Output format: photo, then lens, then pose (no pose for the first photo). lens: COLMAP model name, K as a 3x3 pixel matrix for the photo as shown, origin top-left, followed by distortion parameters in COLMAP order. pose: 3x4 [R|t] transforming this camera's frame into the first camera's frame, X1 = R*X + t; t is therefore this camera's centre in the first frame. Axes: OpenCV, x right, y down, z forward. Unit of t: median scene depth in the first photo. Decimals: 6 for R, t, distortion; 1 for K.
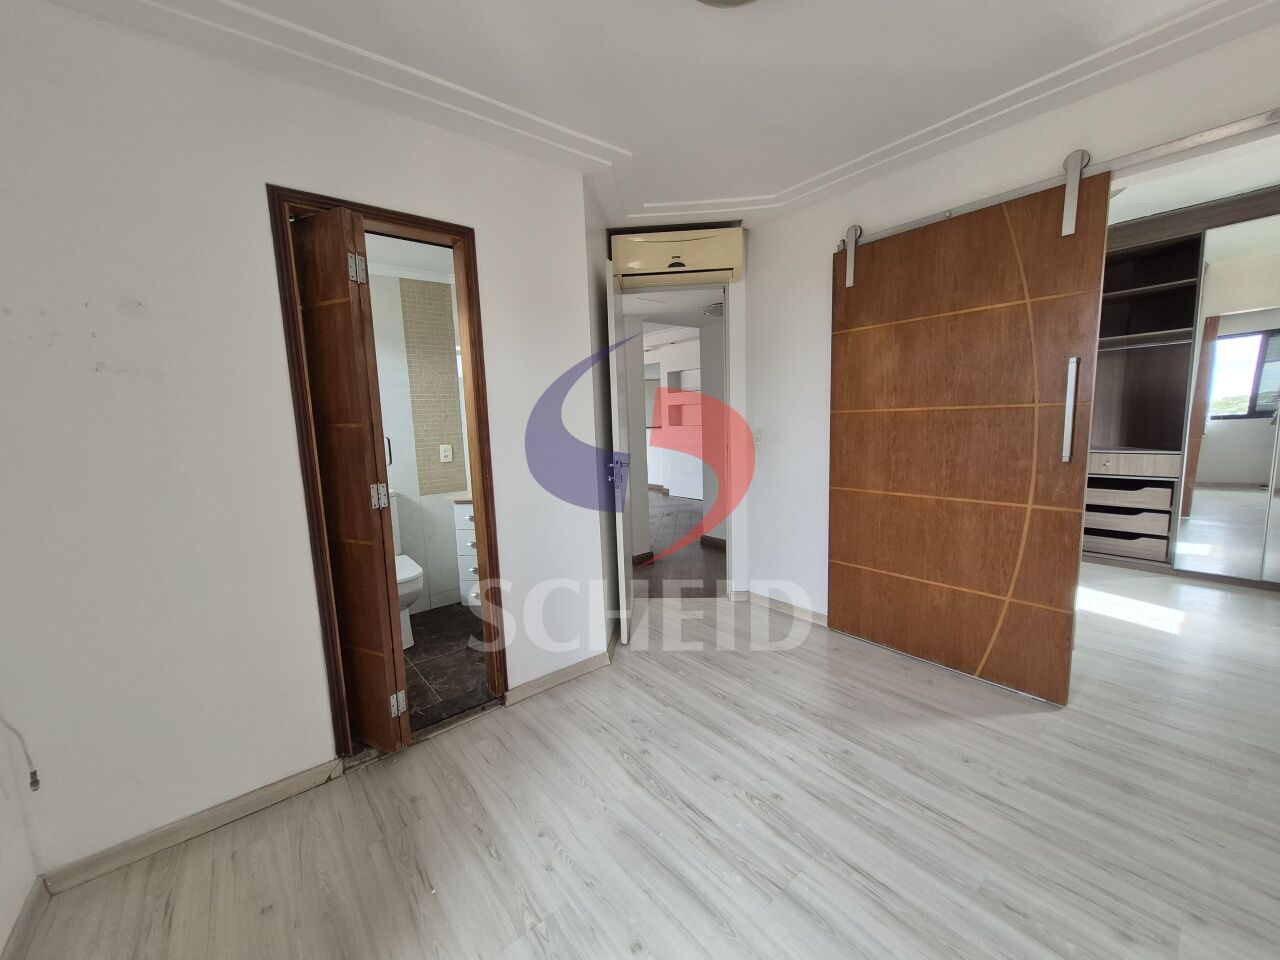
lens RADIAL K [[498.3, 0, 639.2], [0, 498.3, 482.1], [0, 0, 1]] dist [0.003378, -0.001211]
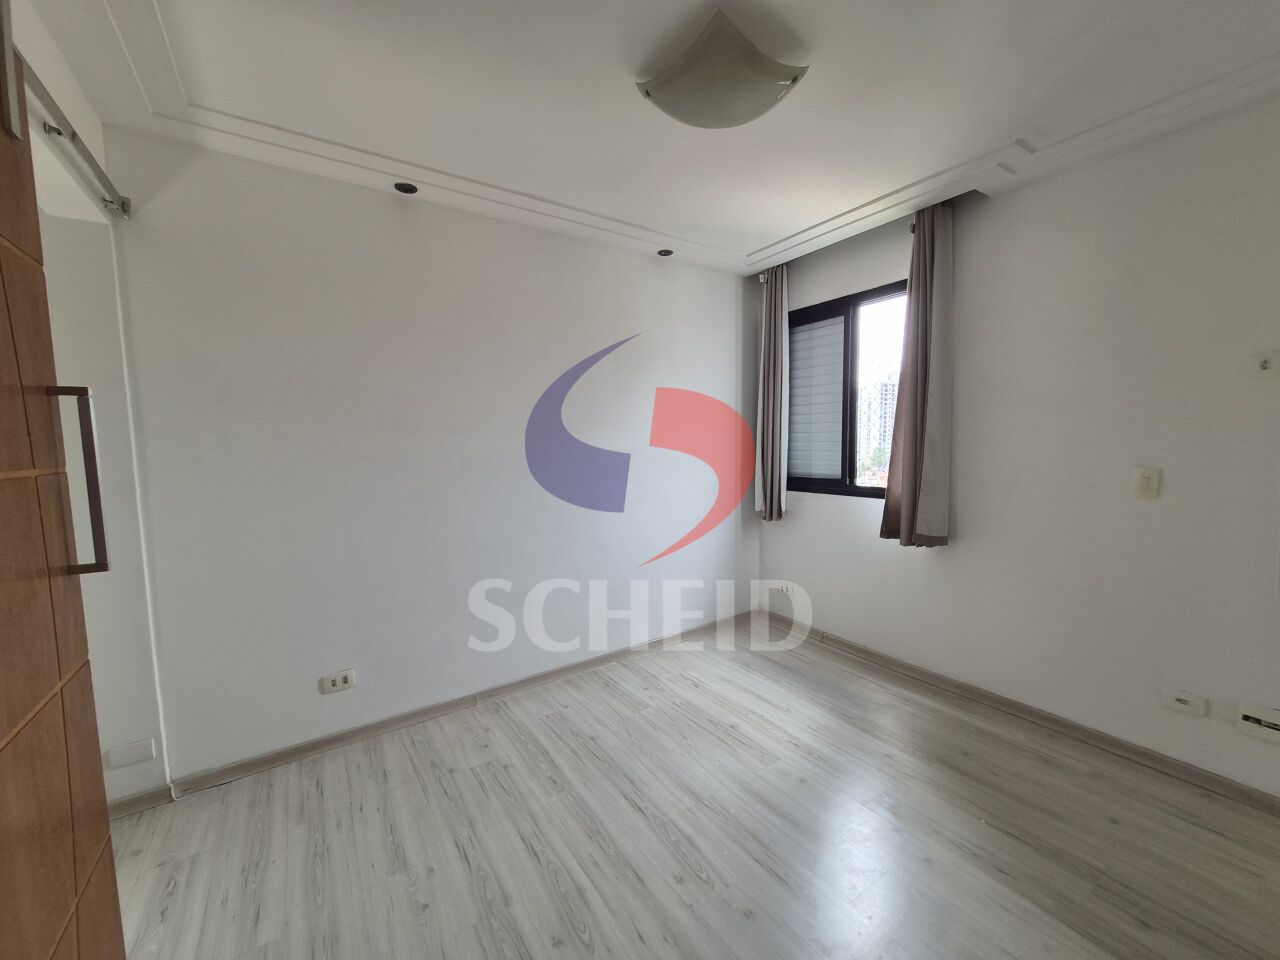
lens RADIAL K [[498.3, 0, 639.9], [0, 498.3, 481.7], [0, 0, 1]] dist [0.003378, -0.001211]
pose [[-0.994743, 0.050485, 0.089093, 0.257570], [0.067966, 0.976261, 0.205656, -0.282192], [-0.076596, 0.210630, -0.974560, 1.923191]]
